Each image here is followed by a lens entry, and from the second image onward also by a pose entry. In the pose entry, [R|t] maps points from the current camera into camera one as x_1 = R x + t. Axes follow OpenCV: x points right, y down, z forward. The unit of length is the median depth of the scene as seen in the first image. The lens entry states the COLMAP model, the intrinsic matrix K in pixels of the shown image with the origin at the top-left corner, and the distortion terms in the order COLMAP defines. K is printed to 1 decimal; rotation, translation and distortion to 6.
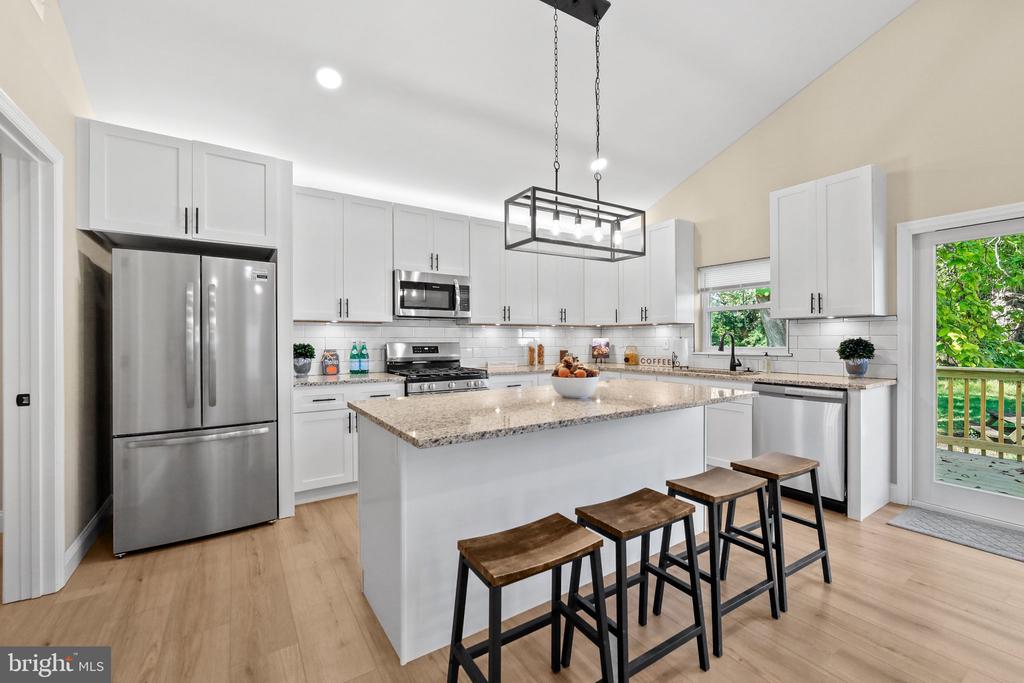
lens RADIAL K [[420.8, 0, 511.8], [0, 420.8, 339.5], [0, 0, 1]] dist [0.000204, 0.000368]
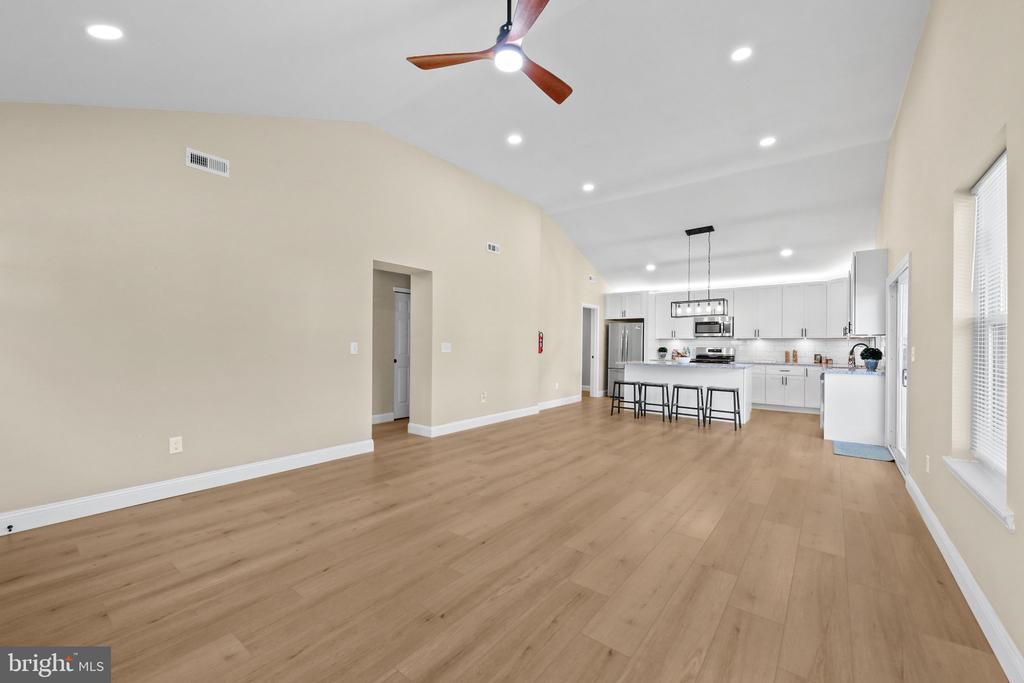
lens RADIAL K [[420.8, 0, 508.4], [0, 420.8, 345.1], [0, 0, 1]] dist [0.000204, 0.000368]
pose [[0.313133, 0.006936, -0.949684, 1.702677], [-0.010467, 0.999938, 0.003852, -0.003308], [0.949651, 0.008734, 0.313187, -0.793145]]
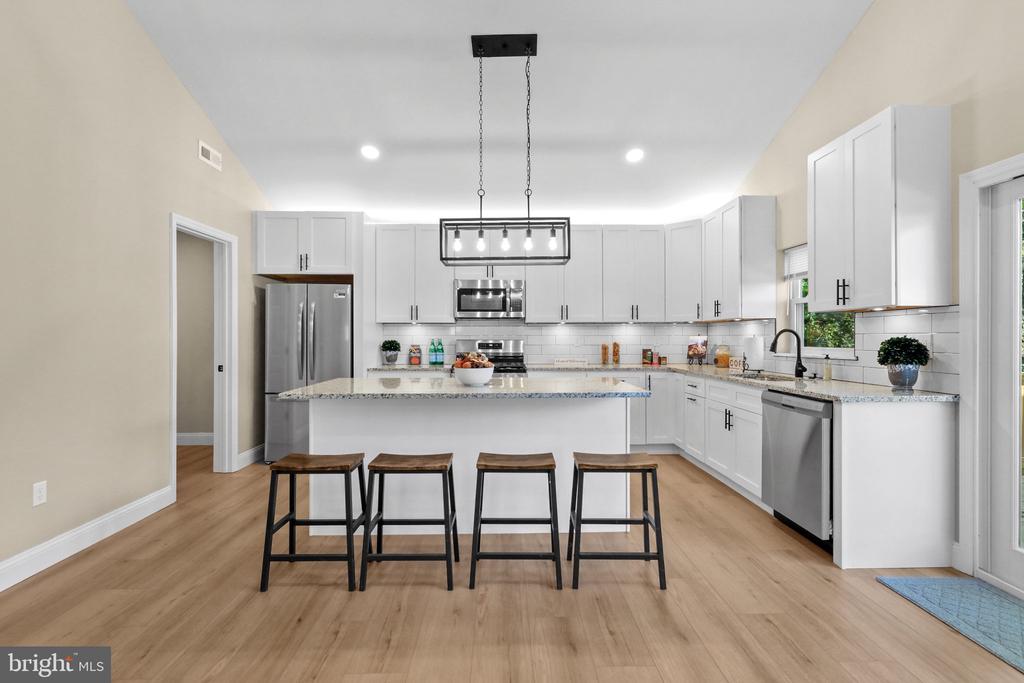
lens RADIAL K [[464.8, 0, 512.4], [0, 464.8, 337.7], [0, 0, 1]] dist [-0.000903, -0.000442]
pose [[0.847733, 0.002388, -0.530418, 0.569616], [-0.001936, 0.999997, 0.001409, -0.001020], [0.530420, -0.000167, 0.847735, -0.048872]]
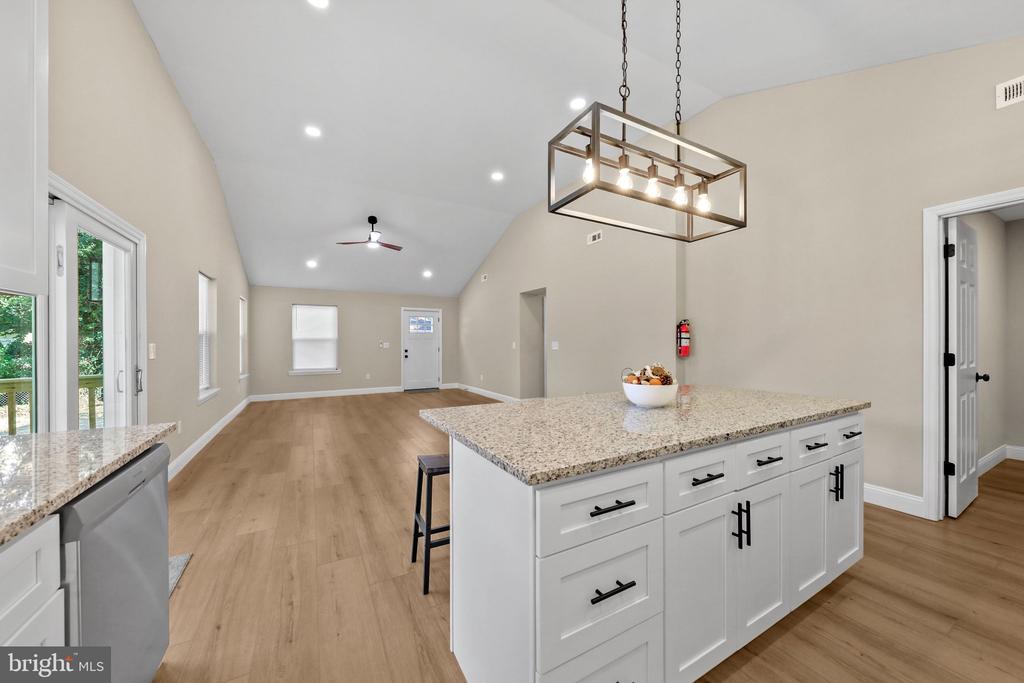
lens RADIAL K [[370.8, 0, 508.8], [0, 370.8, 340.2], [0, 0, 1]] dist [0.001545, -0.000510]
pose [[-0.996029, 0.004554, 0.088913, 0.210340], [0.003967, 0.999969, -0.006772, -0.000464], [-0.088941, -0.006392, -0.996016, 1.154203]]
